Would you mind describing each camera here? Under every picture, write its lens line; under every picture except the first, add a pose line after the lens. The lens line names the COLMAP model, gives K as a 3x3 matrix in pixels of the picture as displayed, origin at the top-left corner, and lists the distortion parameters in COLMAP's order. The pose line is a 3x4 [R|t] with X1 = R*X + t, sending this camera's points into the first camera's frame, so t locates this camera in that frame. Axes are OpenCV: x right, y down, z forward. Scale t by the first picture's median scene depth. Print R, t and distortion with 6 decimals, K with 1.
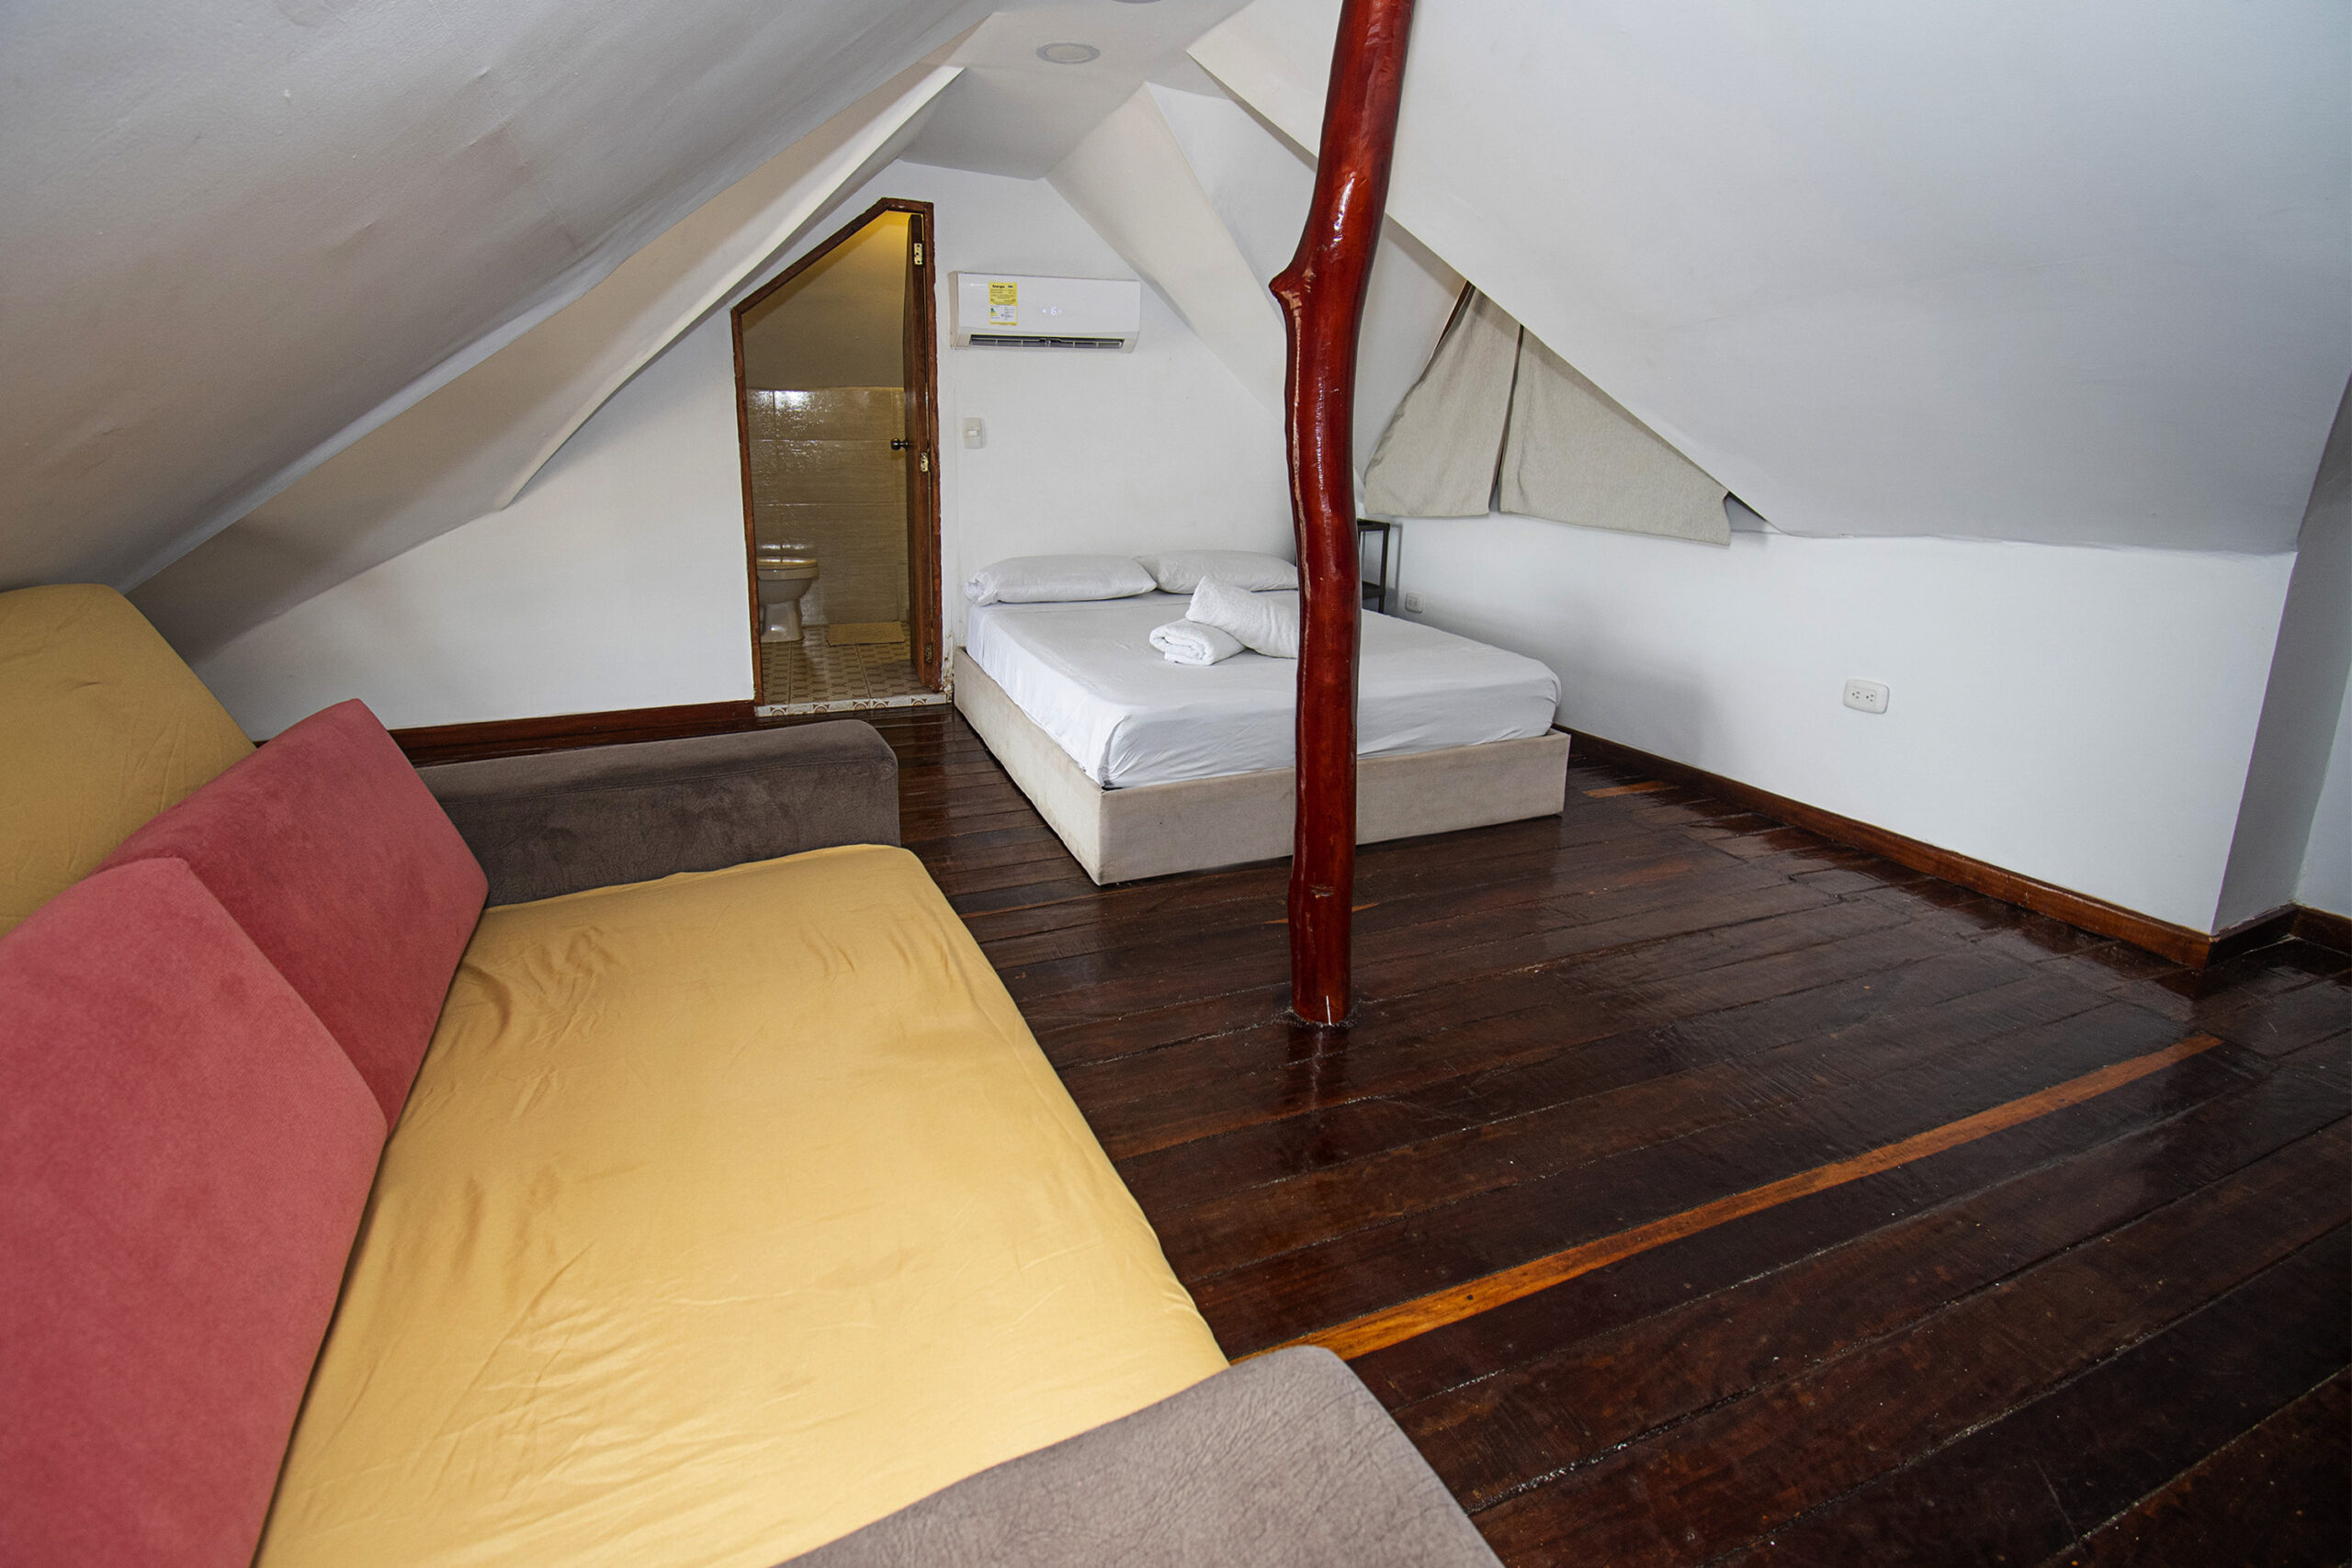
lens RADIAL K [[1045.5, 0, 1183.2], [0, 1045.5, 697.8], [0, 0, 1]] dist [0.024431, -0.035138]
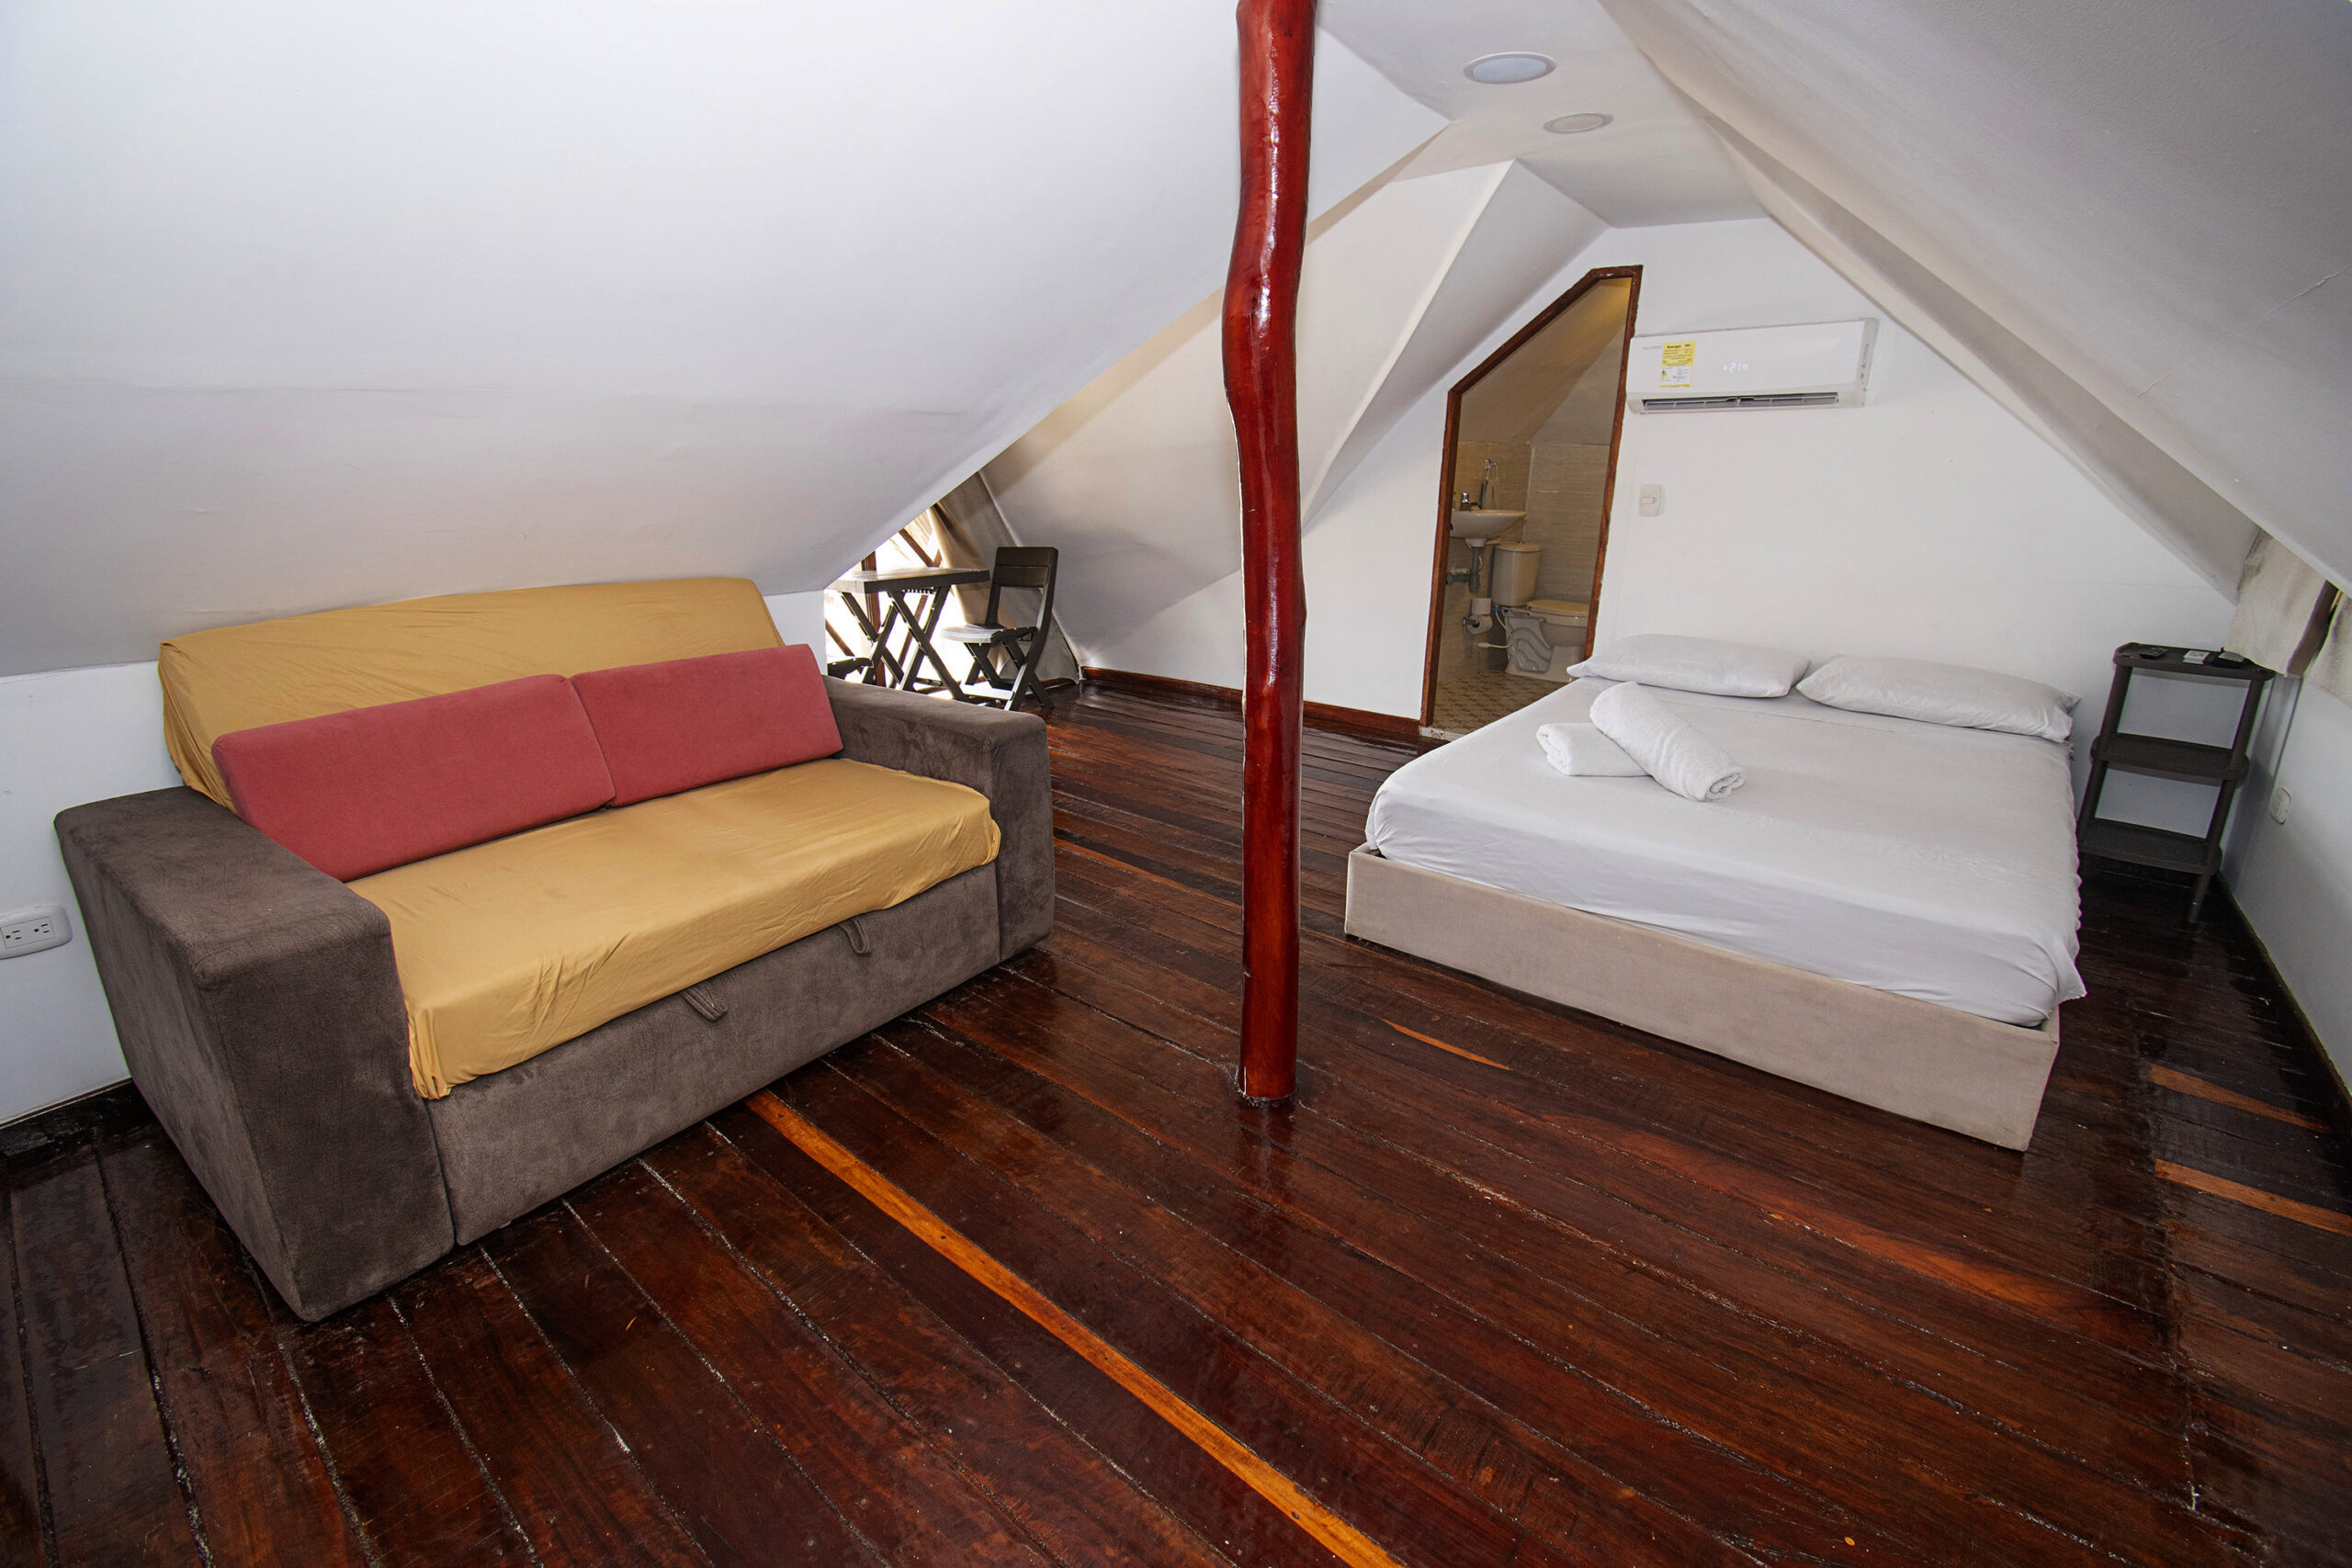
lens RADIAL K [[1031.5, 0, 1187.9], [0, 1031.5, 738.9], [0, 0, 1]] dist [0.027570, -0.034320]
pose [[0.487767, 0.228867, -0.842439, 0.691536], [-0.211240, 0.967287, 0.140479, -0.132507], [0.847031, 0.109436, 0.520157, 0.271696]]
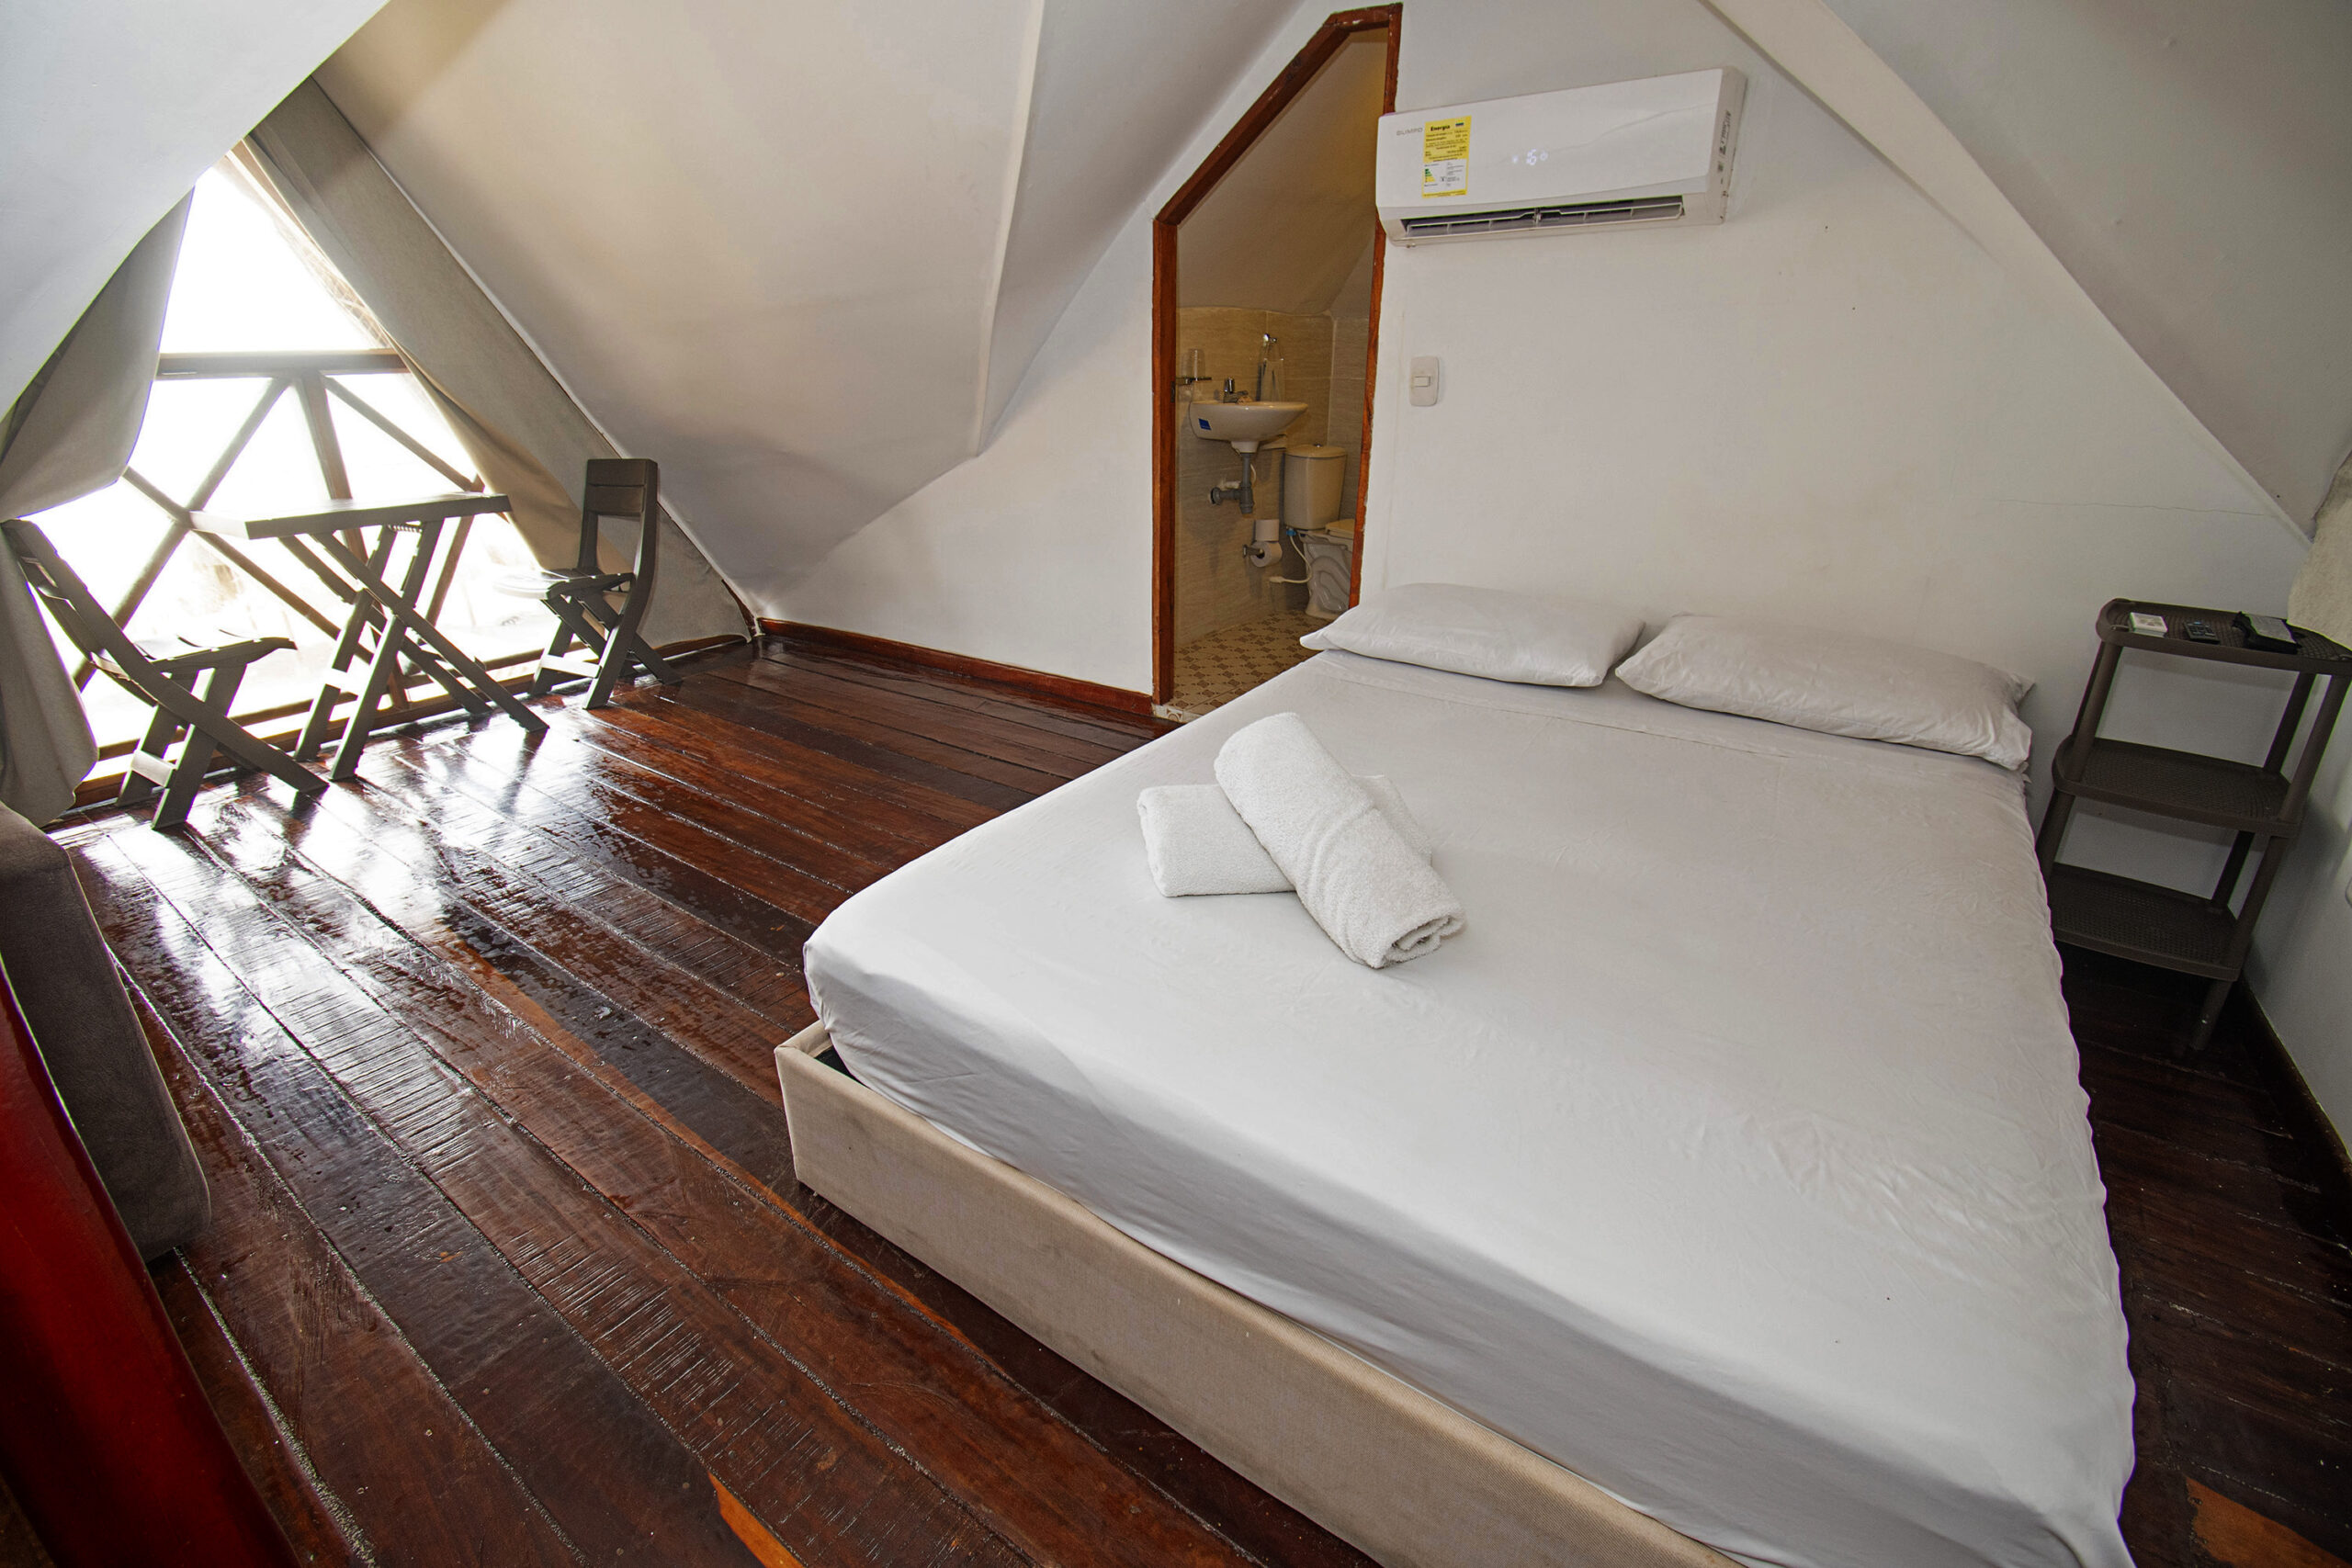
lens RADIAL K [[1031.5, 0, 1187.9], [0, 1031.5, 738.9], [0, 0, 1]] dist [0.027570, -0.034320]
pose [[0.560859, 0.284002, -0.777676, 0.432362], [-0.195369, 0.958196, 0.209027, -0.227827], [0.804530, 0.034699, 0.592898, 0.802244]]
